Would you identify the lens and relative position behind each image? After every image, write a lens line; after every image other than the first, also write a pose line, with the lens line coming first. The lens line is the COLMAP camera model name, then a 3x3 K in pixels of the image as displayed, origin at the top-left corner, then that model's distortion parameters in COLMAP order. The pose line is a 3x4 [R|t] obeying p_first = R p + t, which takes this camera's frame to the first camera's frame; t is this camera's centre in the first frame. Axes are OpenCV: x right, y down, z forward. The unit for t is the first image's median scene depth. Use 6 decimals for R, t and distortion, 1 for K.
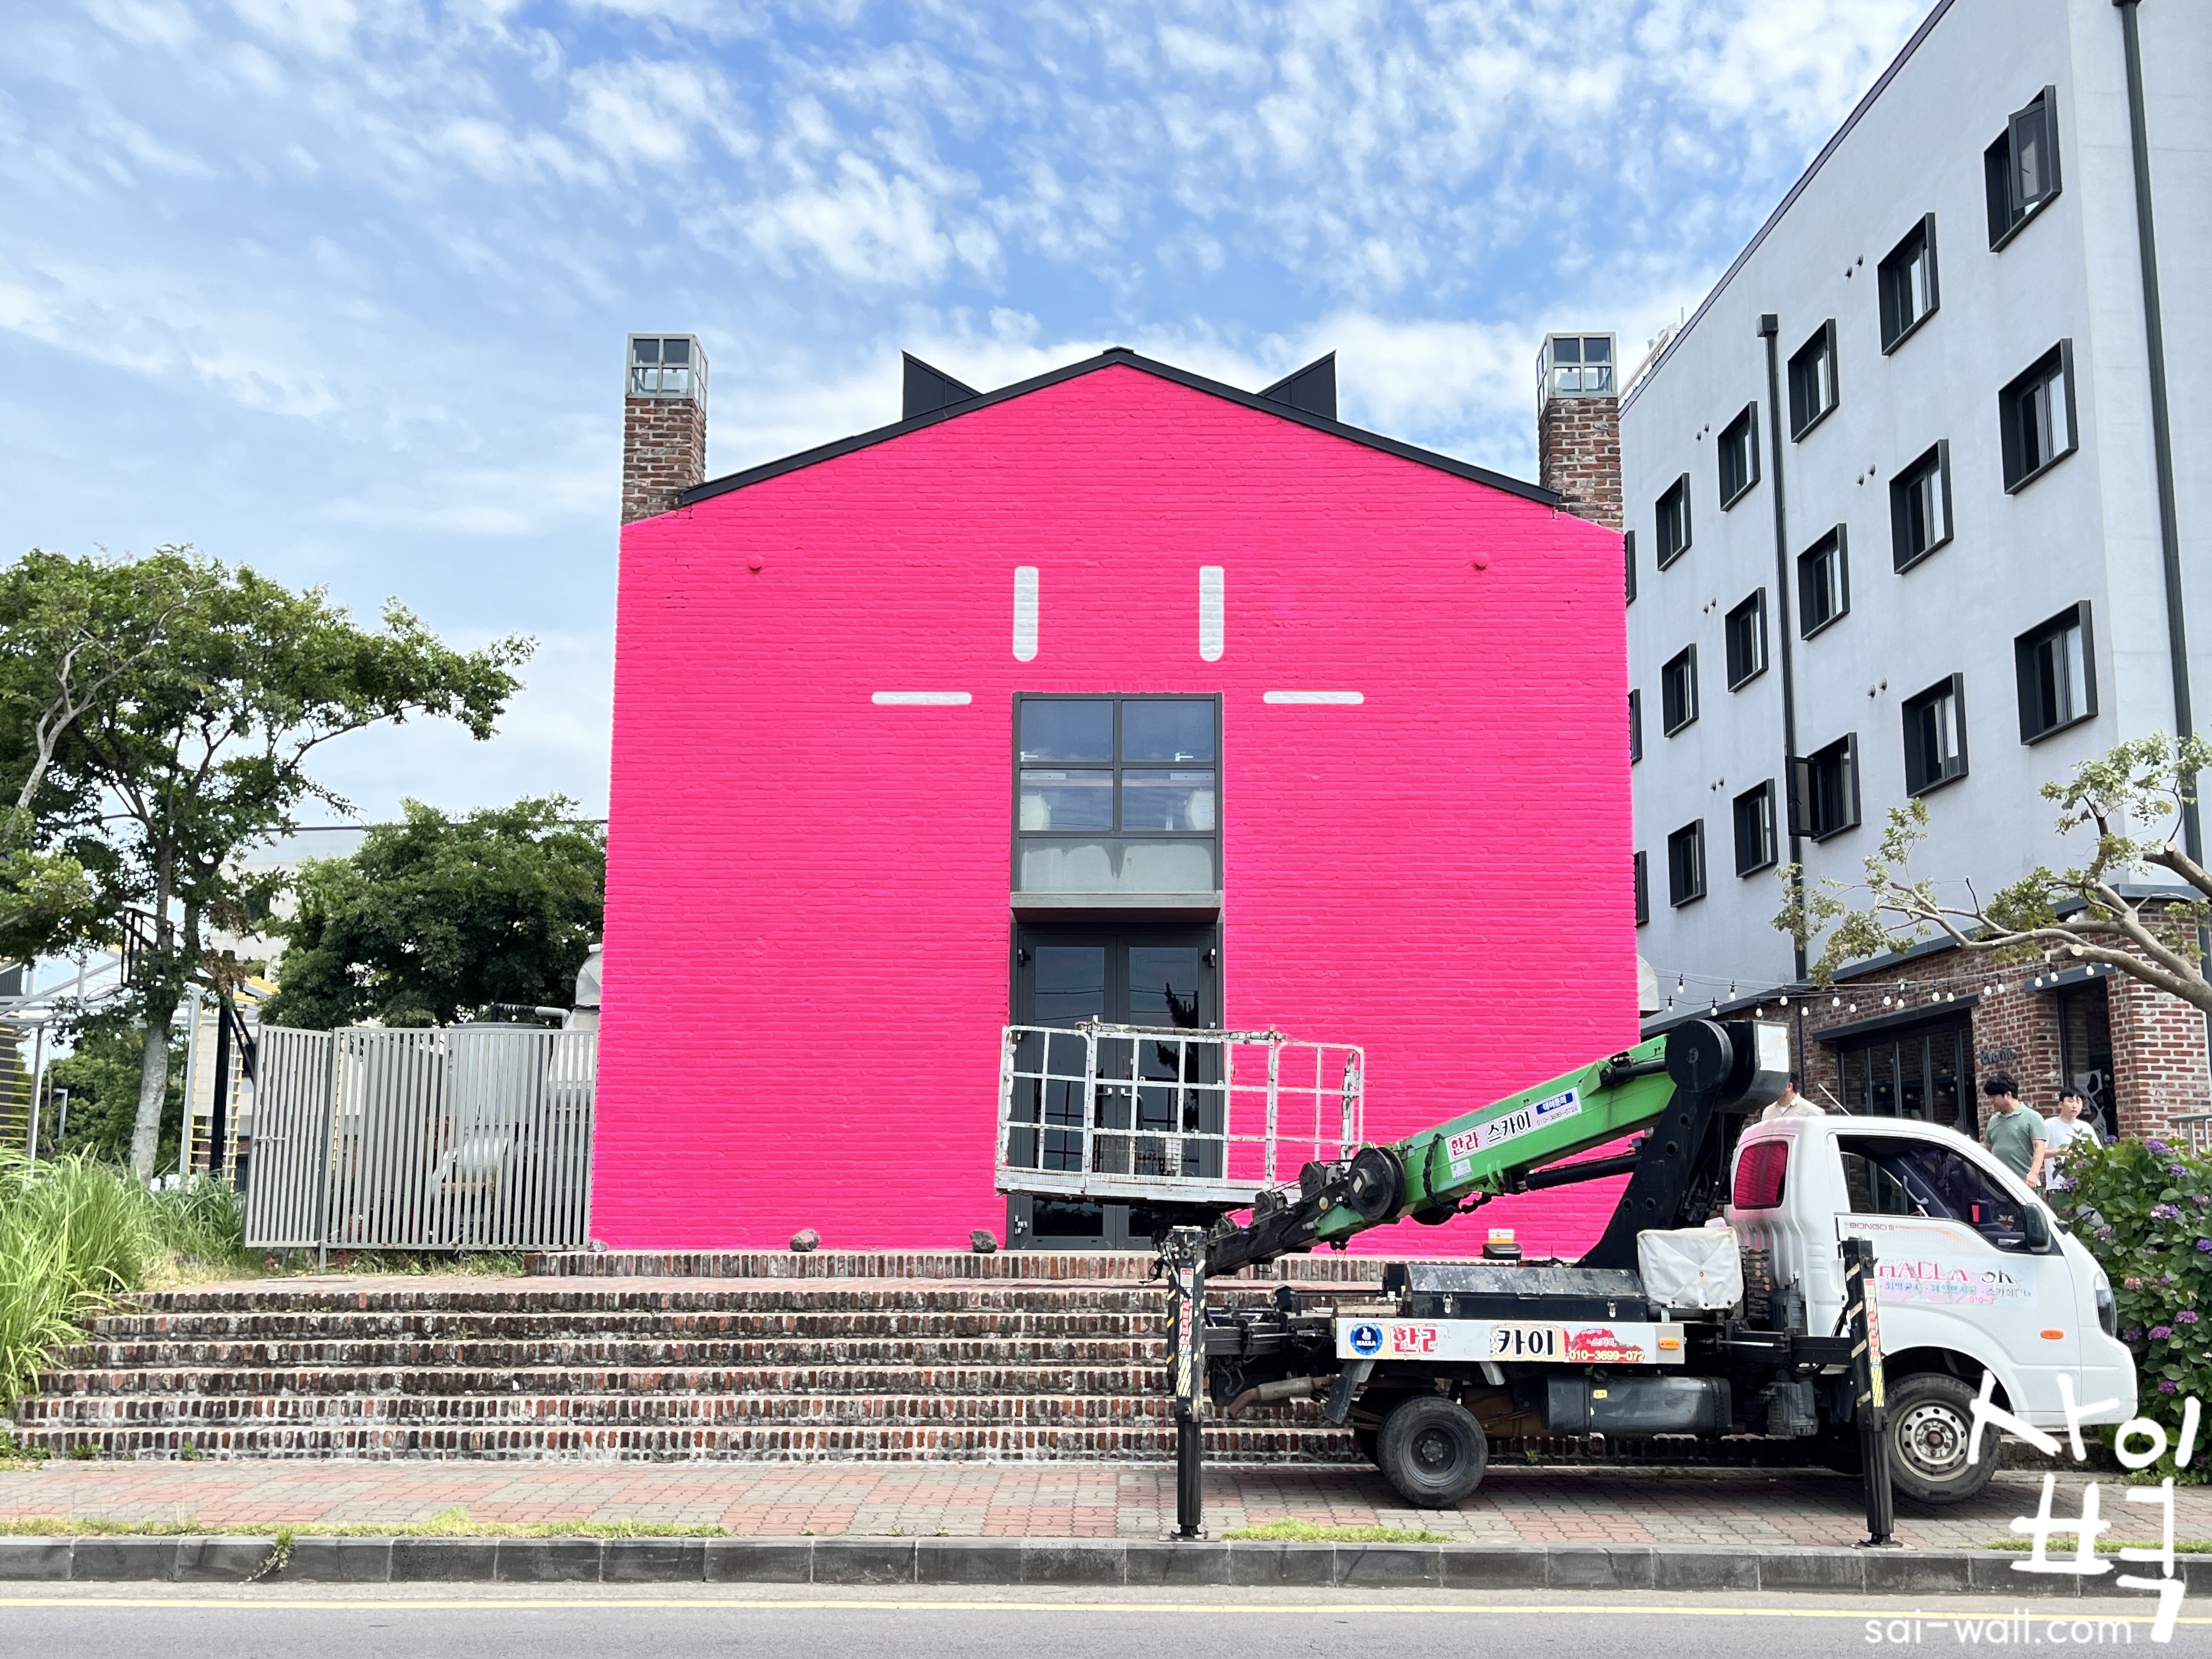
lens RADIAL K [[2142.2, 0, 1112.1], [0, 2142.2, 842.4], [0, 0, 1]] dist [0.138559, -0.489394]
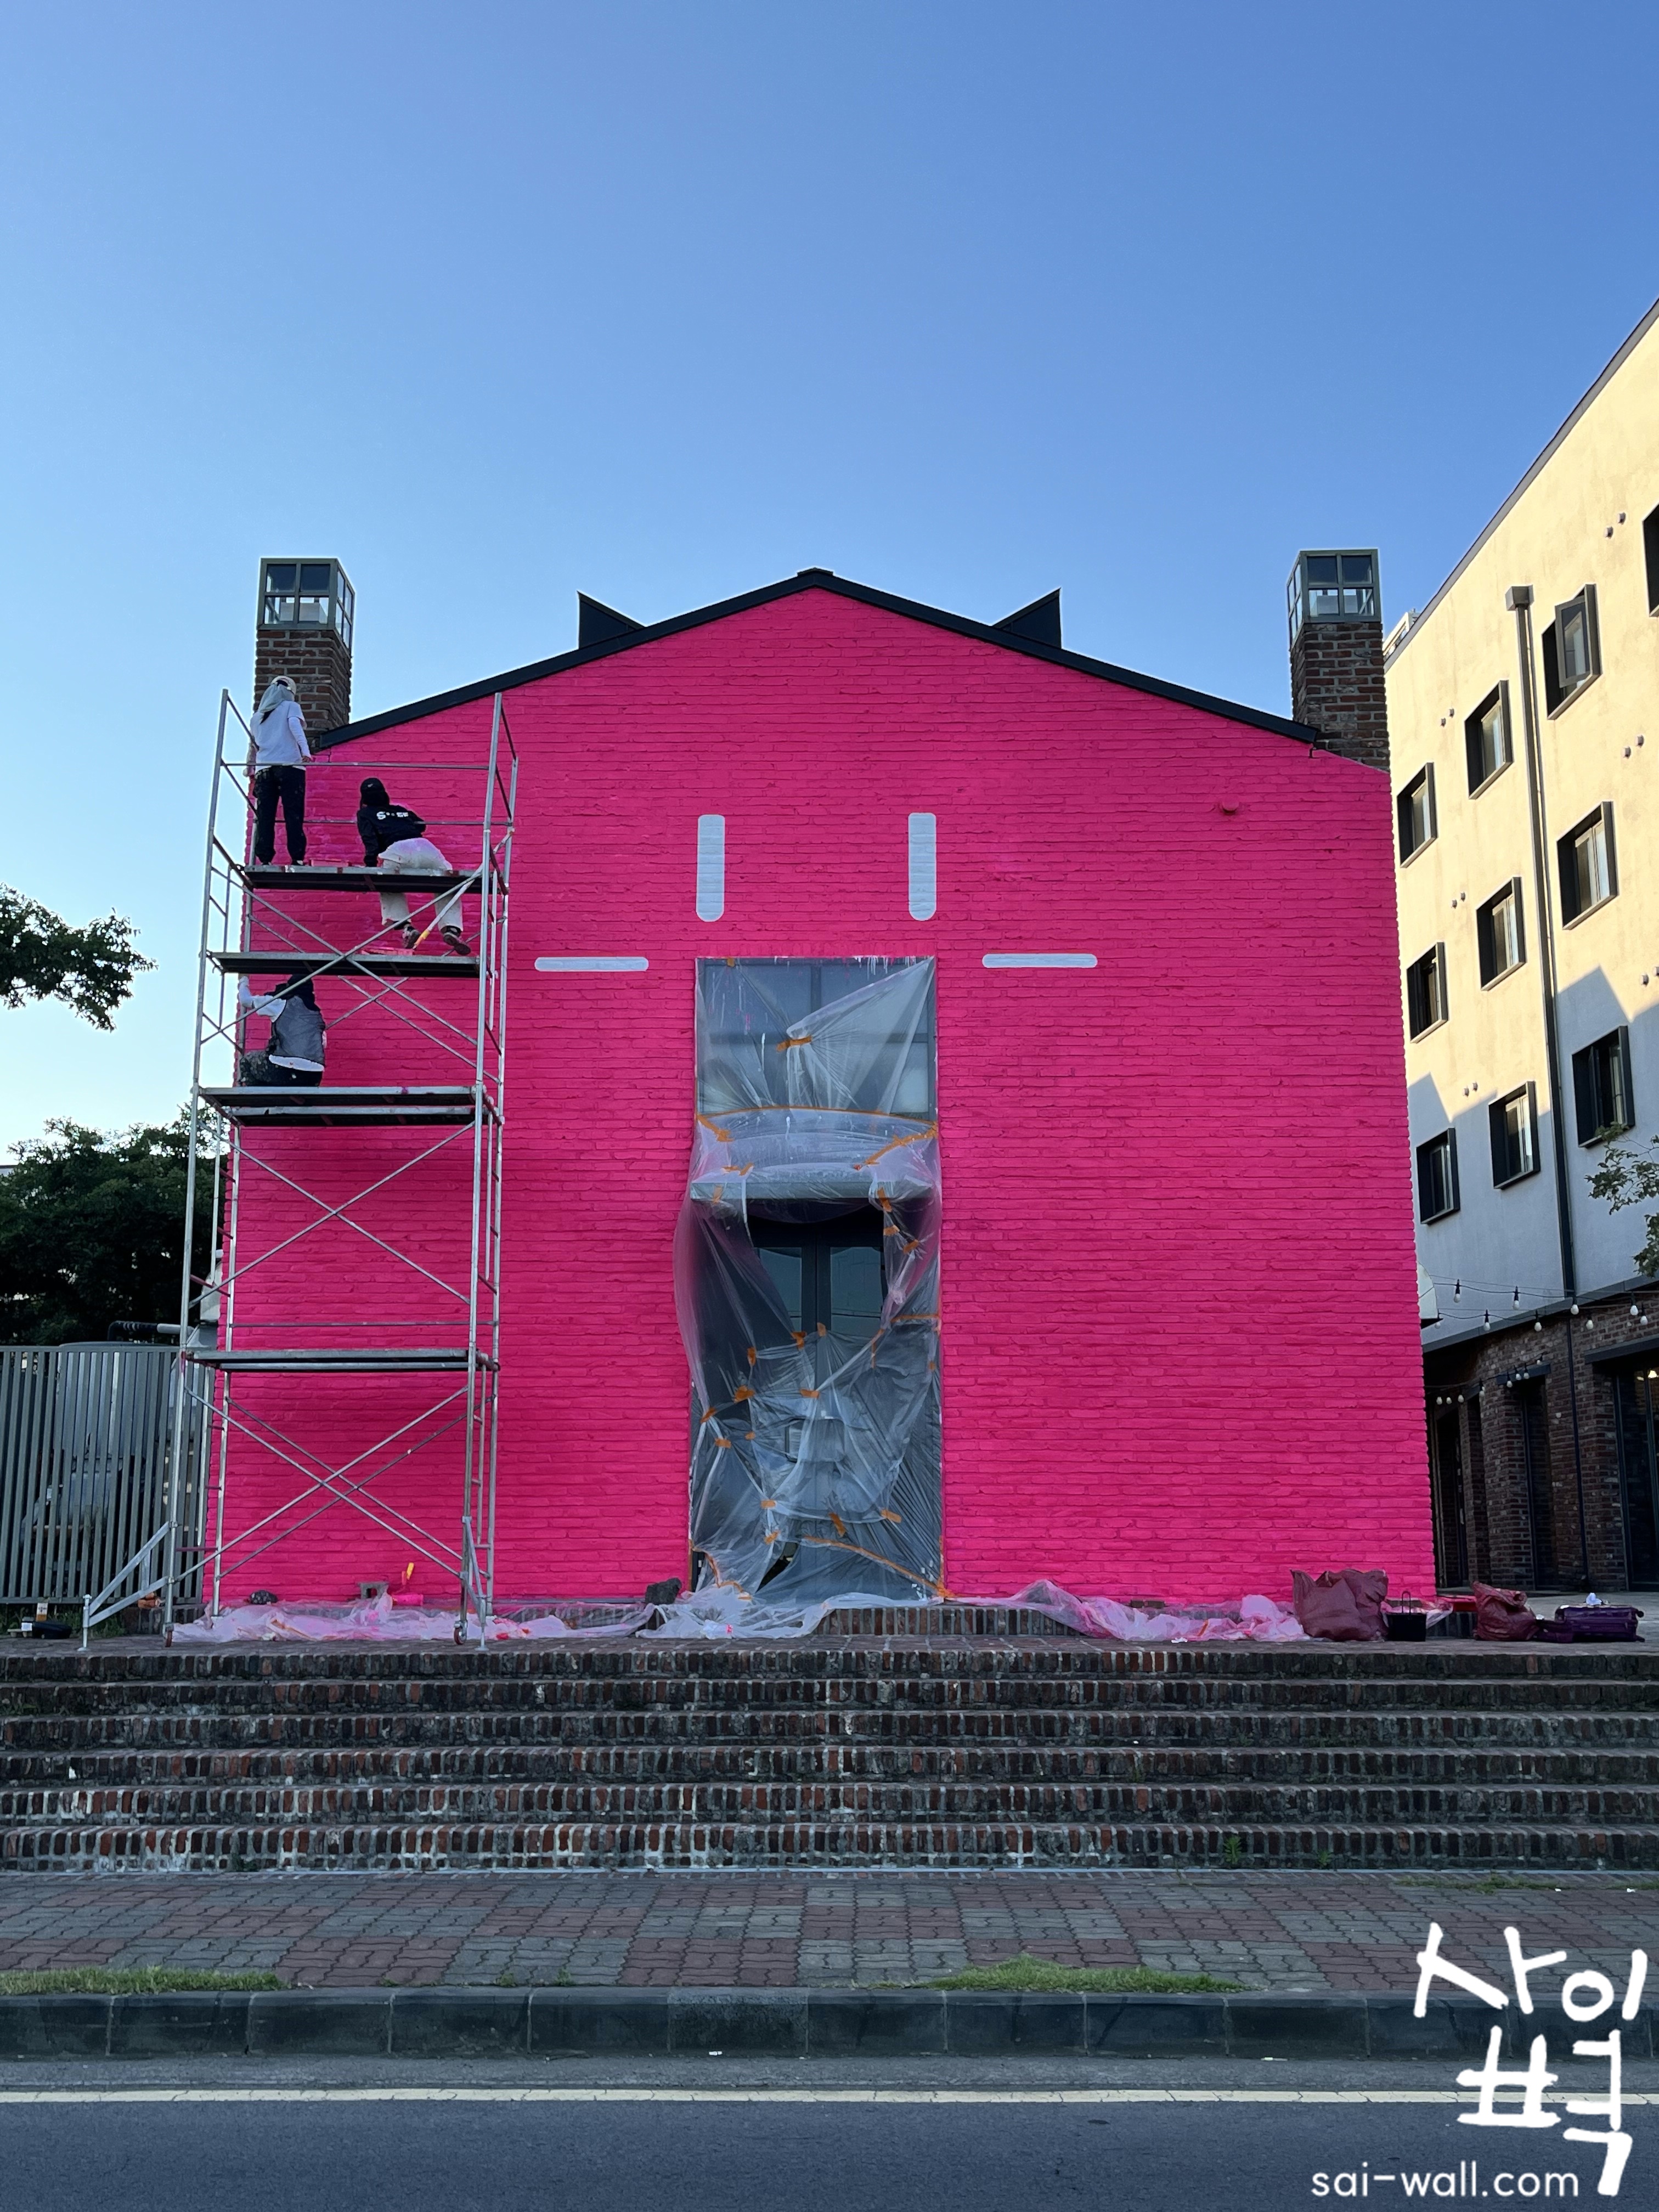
lens RADIAL K [[2128.8, 0, 829.5], [0, 2128.8, 1106.0], [0, 0, 1]] dist [0.052296, -0.082536]
pose [[0.999979, -0.005903, -0.002712, 0.013310], [0.005795, 0.999248, -0.038329, 0.031574], [0.002936, 0.038313, 0.999261, 0.178855]]
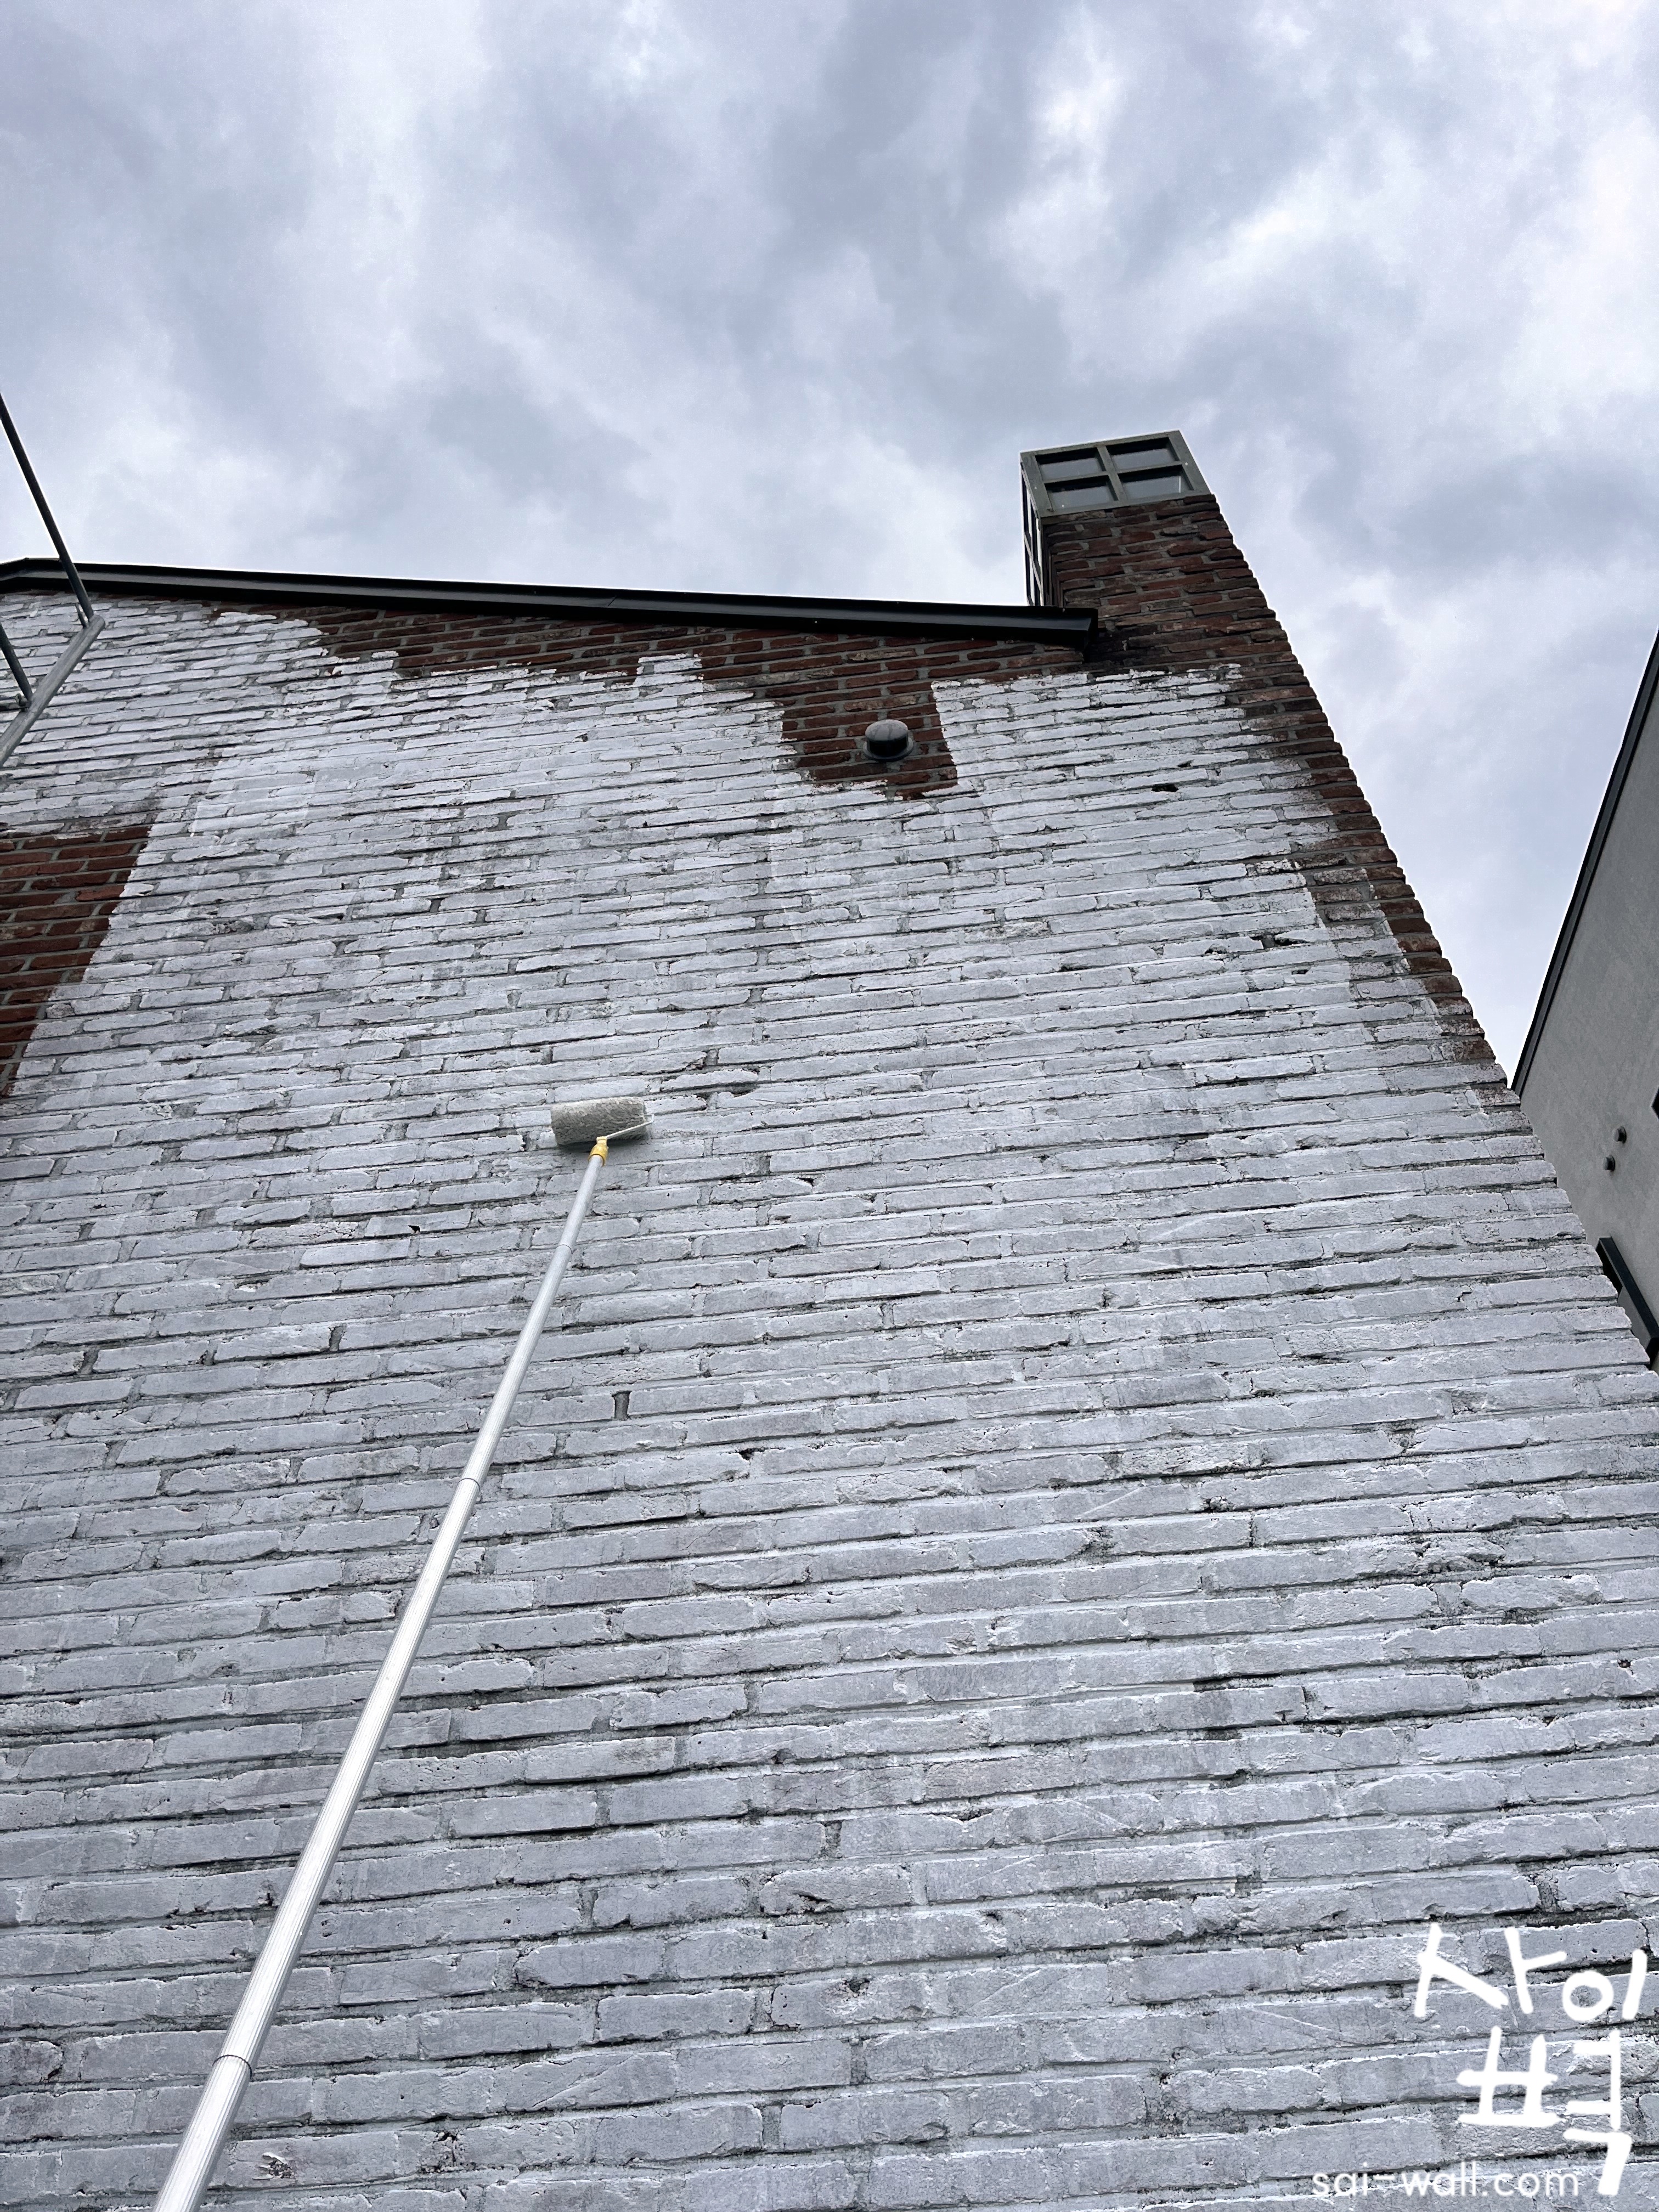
lens RADIAL K [[1653.4, 0, 829.2], [0, 1653.4, 1117.2], [0, 0, 1]] dist [0.072818, -0.105825]
pose [[0.995069, -0.092760, -0.035127, 0.219245], [0.052050, 0.789792, -0.611162, 0.094704], [0.084435, 0.606320, 0.790725, 1.097657]]
